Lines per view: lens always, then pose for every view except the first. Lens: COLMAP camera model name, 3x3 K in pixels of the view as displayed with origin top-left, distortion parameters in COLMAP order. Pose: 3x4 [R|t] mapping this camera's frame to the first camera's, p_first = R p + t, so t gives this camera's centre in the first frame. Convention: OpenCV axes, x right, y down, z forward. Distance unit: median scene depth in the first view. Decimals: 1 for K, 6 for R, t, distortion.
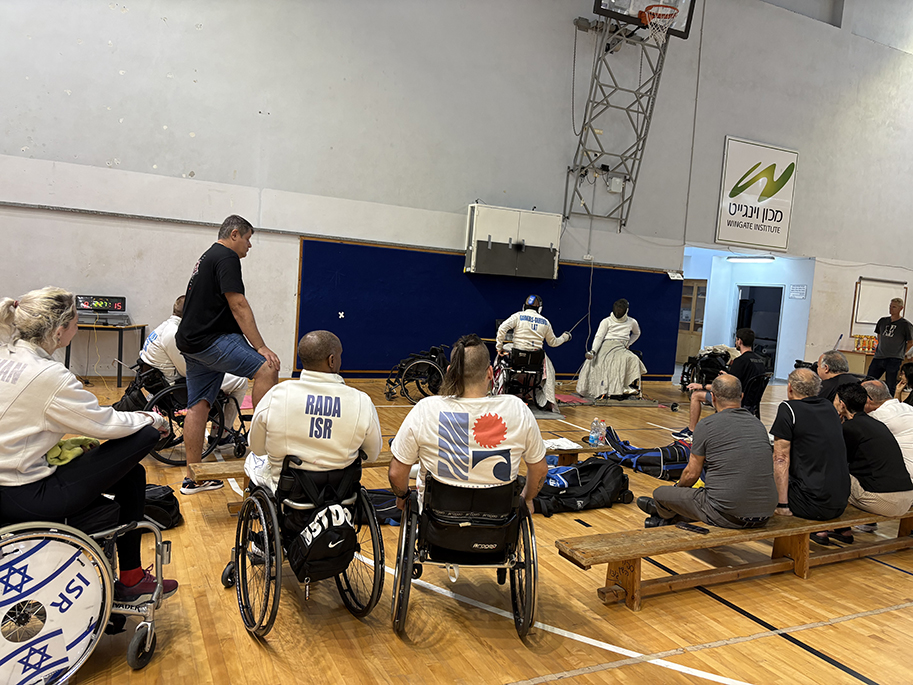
lens RADIAL K [[699.6, 0, 458.9], [0, 699.6, 340.0], [0, 0, 1]] dist [0.012602, 0.005131]
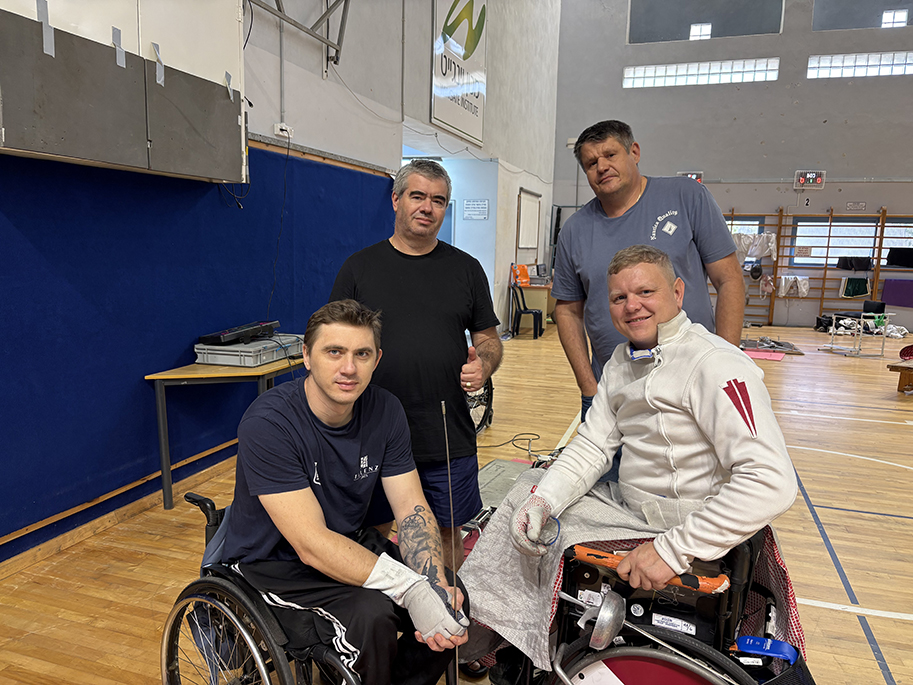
lens RADIAL K [[699.6, 0, 453.7], [0, 699.6, 345.9], [0, 0, 1]] dist [0.012602, 0.005131]
pose [[0.696256, -0.171110, 0.697101, -0.044892], [0.102661, 0.984925, 0.139223, -0.042640], [-0.710414, -0.025369, 0.703326, 0.639141]]
